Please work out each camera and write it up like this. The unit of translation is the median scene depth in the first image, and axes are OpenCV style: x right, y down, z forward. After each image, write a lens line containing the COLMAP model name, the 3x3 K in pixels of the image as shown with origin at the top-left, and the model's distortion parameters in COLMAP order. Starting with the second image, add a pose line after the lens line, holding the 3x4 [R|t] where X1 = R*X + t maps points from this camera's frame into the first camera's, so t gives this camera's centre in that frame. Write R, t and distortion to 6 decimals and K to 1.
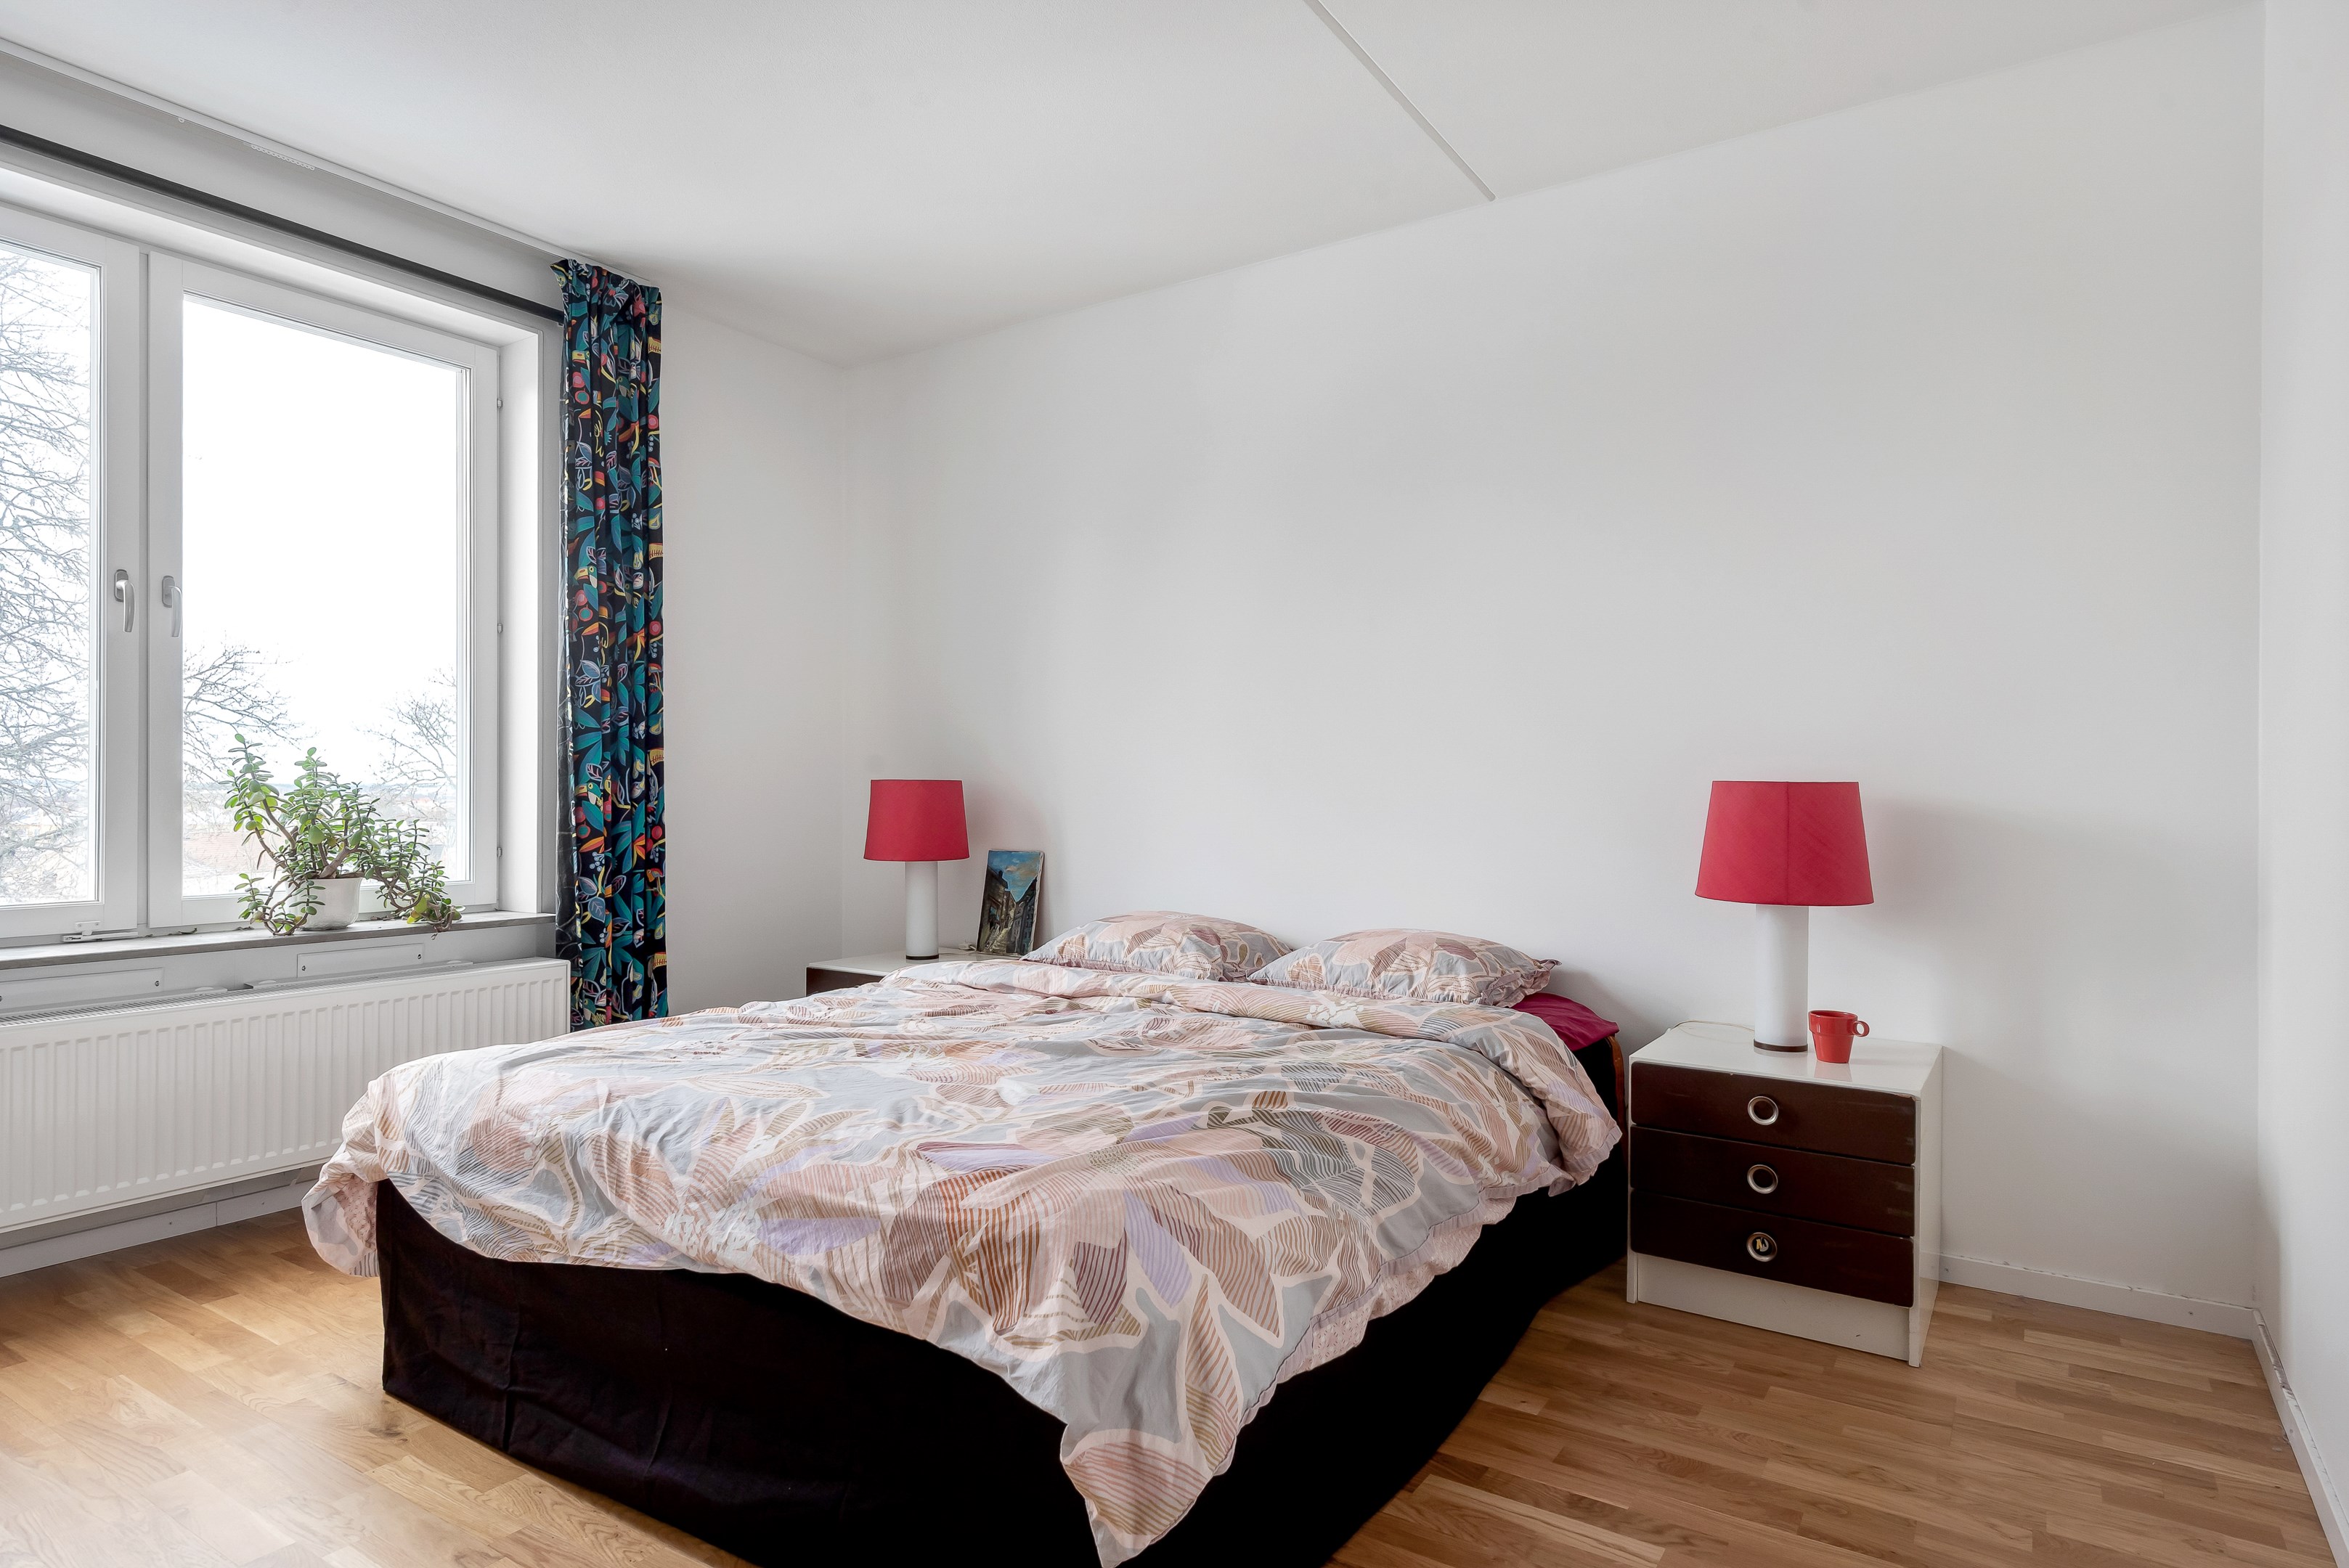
lens RADIAL K [[1267.9, 0, 1168.6], [0, 1267.9, 789.8], [0, 0, 1]] dist [-0.014637, -0.000298]
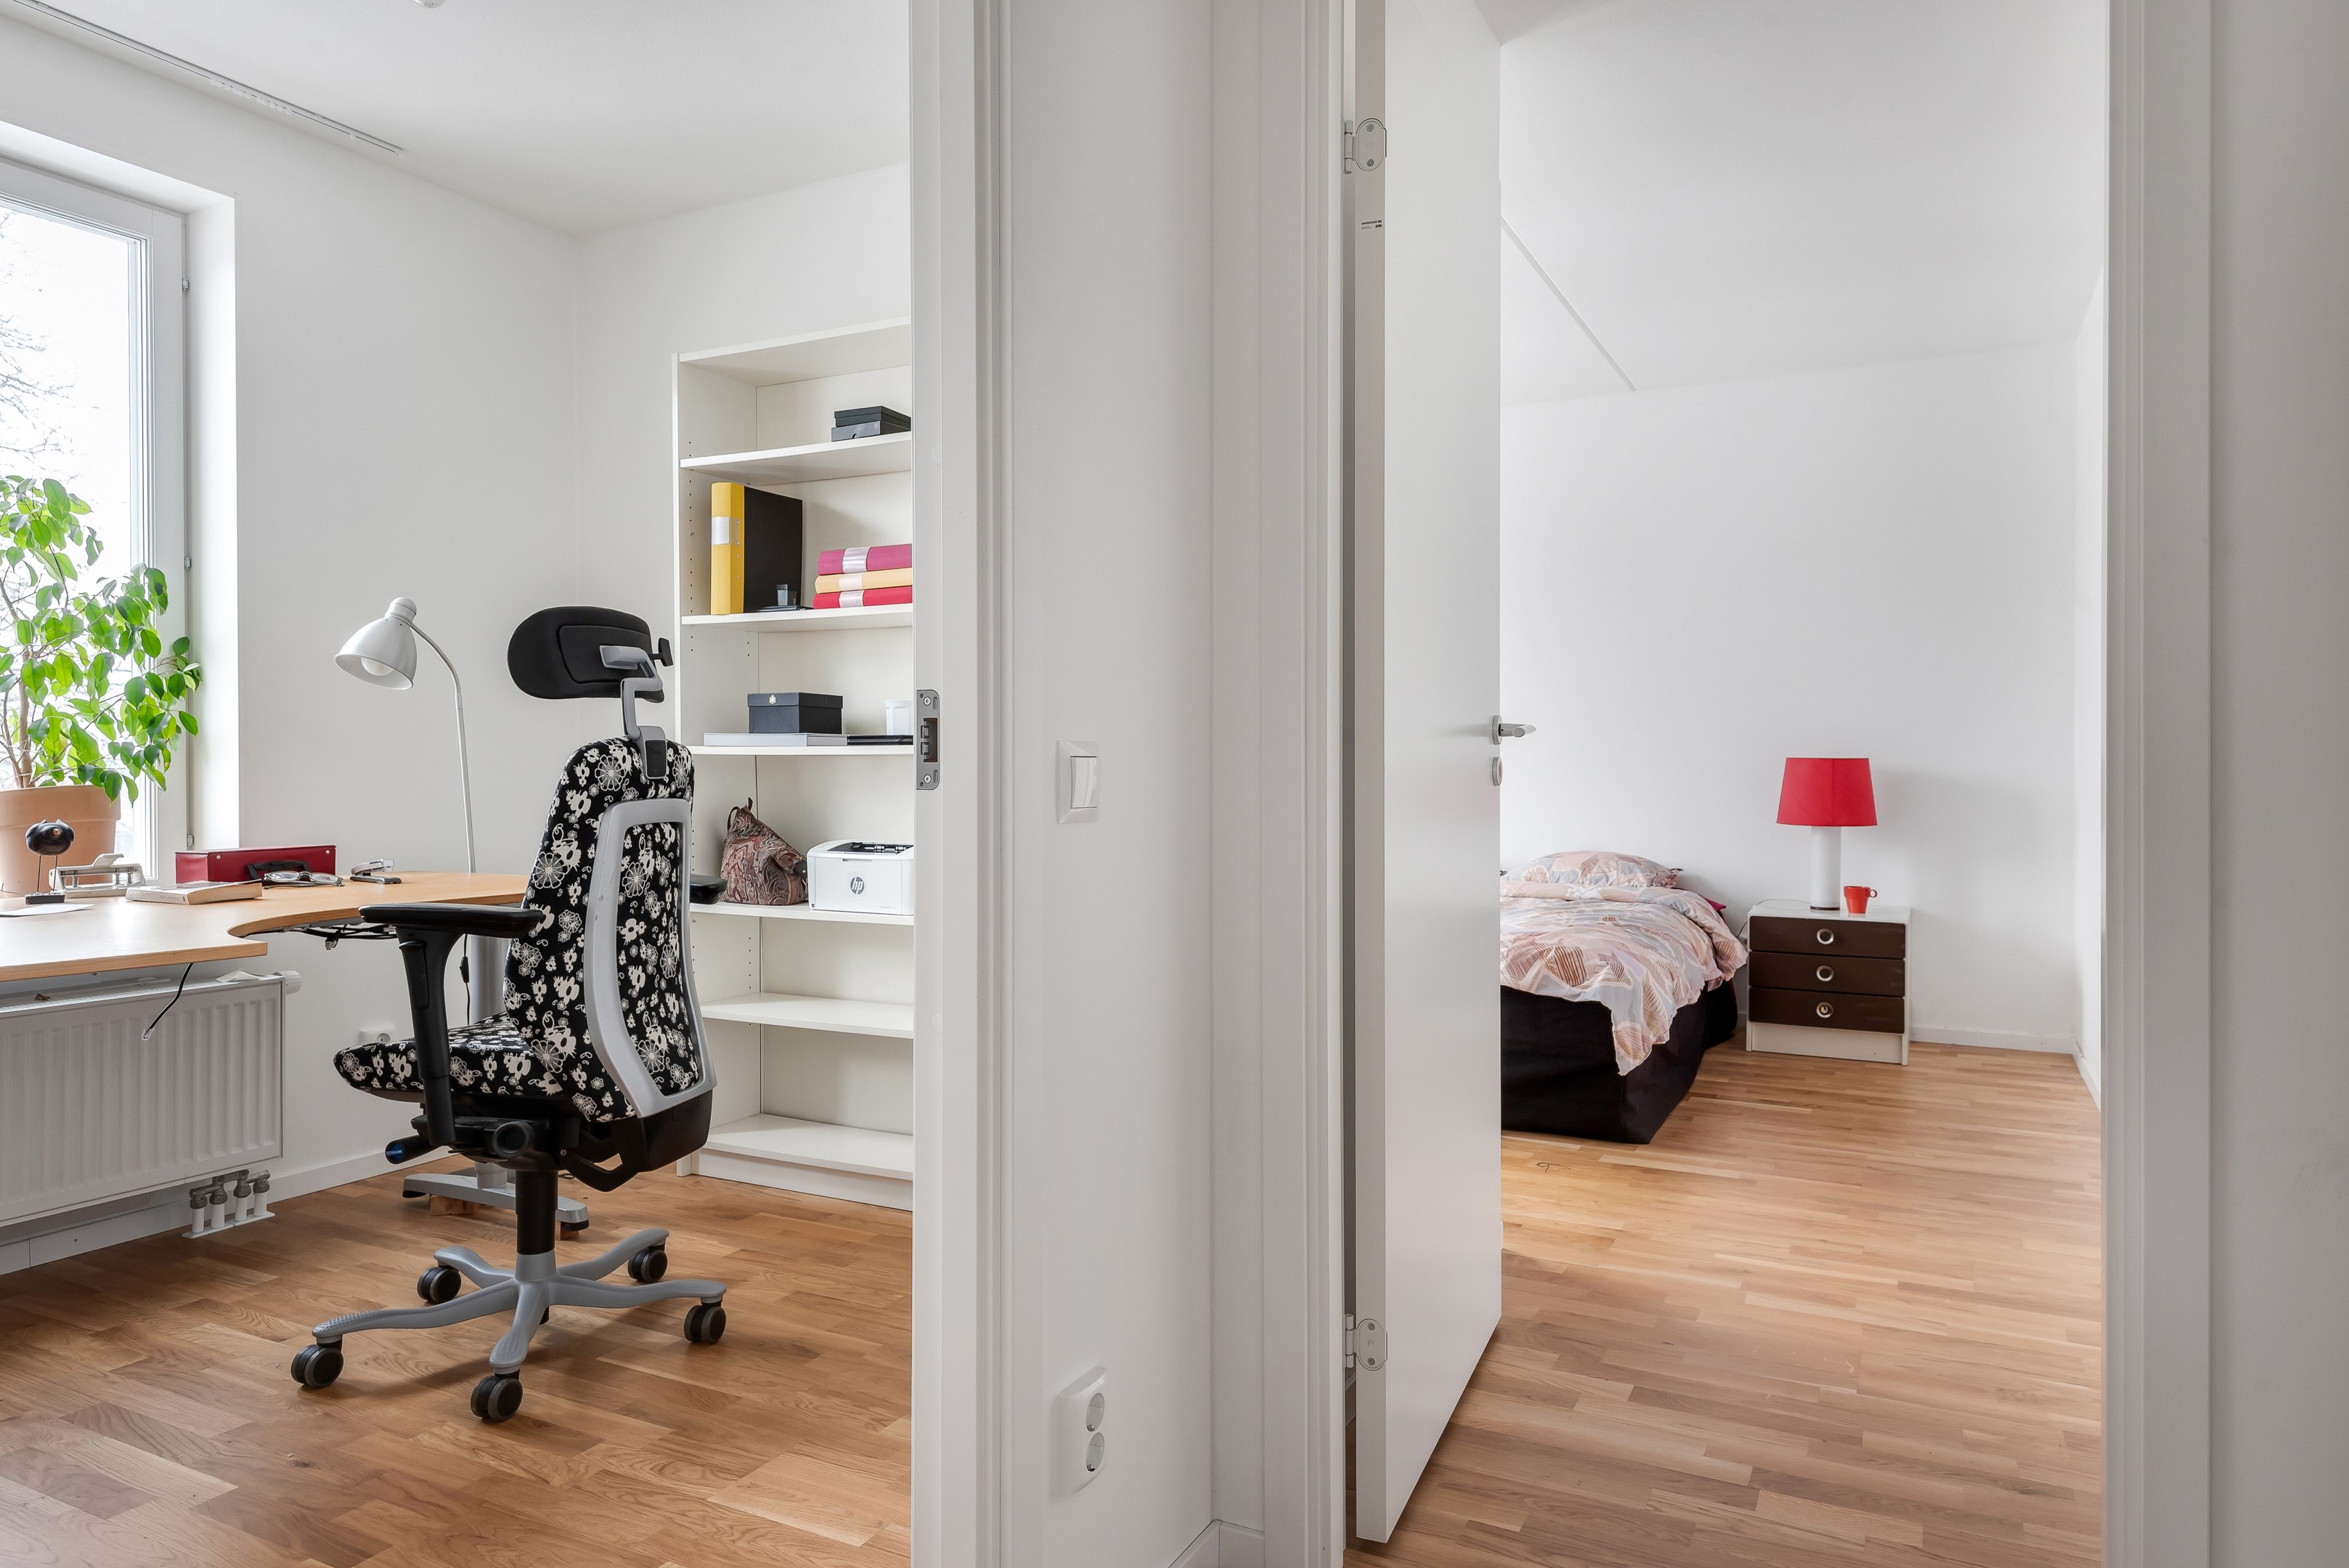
lens RADIAL K [[1451.6, 0, 1193.5], [0, 1451.6, 762.3], [0, 0, 1]] dist [0.030357, -0.016793]
pose [[0.991722, -0.007741, 0.128171, -0.690582], [0.007105, 0.999960, 0.005416, -0.018419], [-0.128208, -0.004460, 0.991737, -0.962886]]
